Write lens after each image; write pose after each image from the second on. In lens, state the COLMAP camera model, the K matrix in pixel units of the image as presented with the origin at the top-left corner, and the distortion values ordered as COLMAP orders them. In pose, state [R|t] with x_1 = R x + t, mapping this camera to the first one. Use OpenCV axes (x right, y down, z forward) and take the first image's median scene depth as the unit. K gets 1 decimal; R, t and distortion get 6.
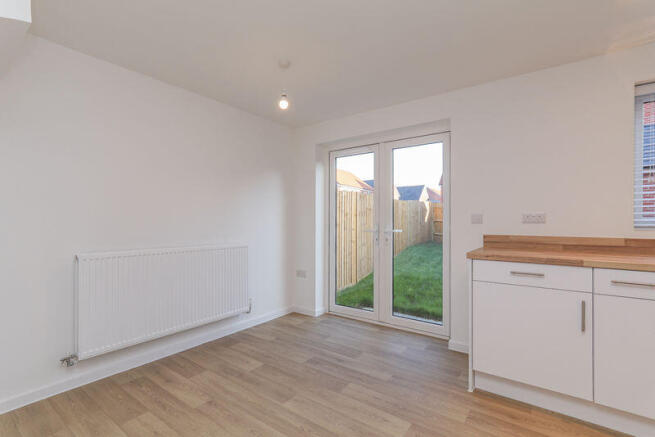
lens RADIAL K [[303.1, 0, 317.3], [0, 303.1, 220.6], [0, 0, 1]] dist [0.001991, 0.000598]
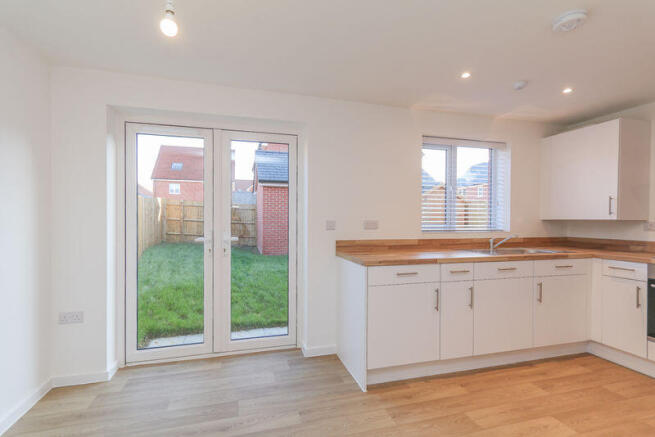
lens RADIAL K [[303.1, 0, 317.3], [0, 303.1, 220.6], [0, 0, 1]] dist [0.001991, 0.000598]
pose [[0.604980, -0.004723, 0.796226, -0.292229], [-0.005216, 0.999937, 0.009895, -0.027993], [-0.796223, -0.010139, 0.604918, 0.333659]]
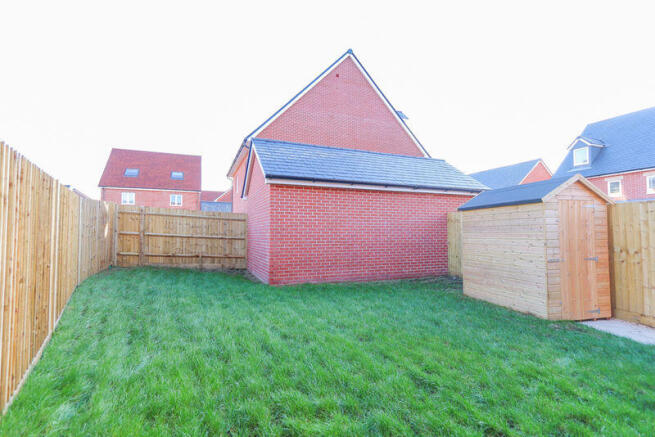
lens RADIAL K [[303.1, 0, 317.3], [0, 303.1, 220.6], [0, 0, 1]] dist [0.001991, 0.000598]
pose [[0.503236, 0.031568, 0.863572, 0.163395], [0.001699, 0.999294, -0.037519, -0.009232], [-0.864148, 0.020348, 0.502827, 1.283721]]
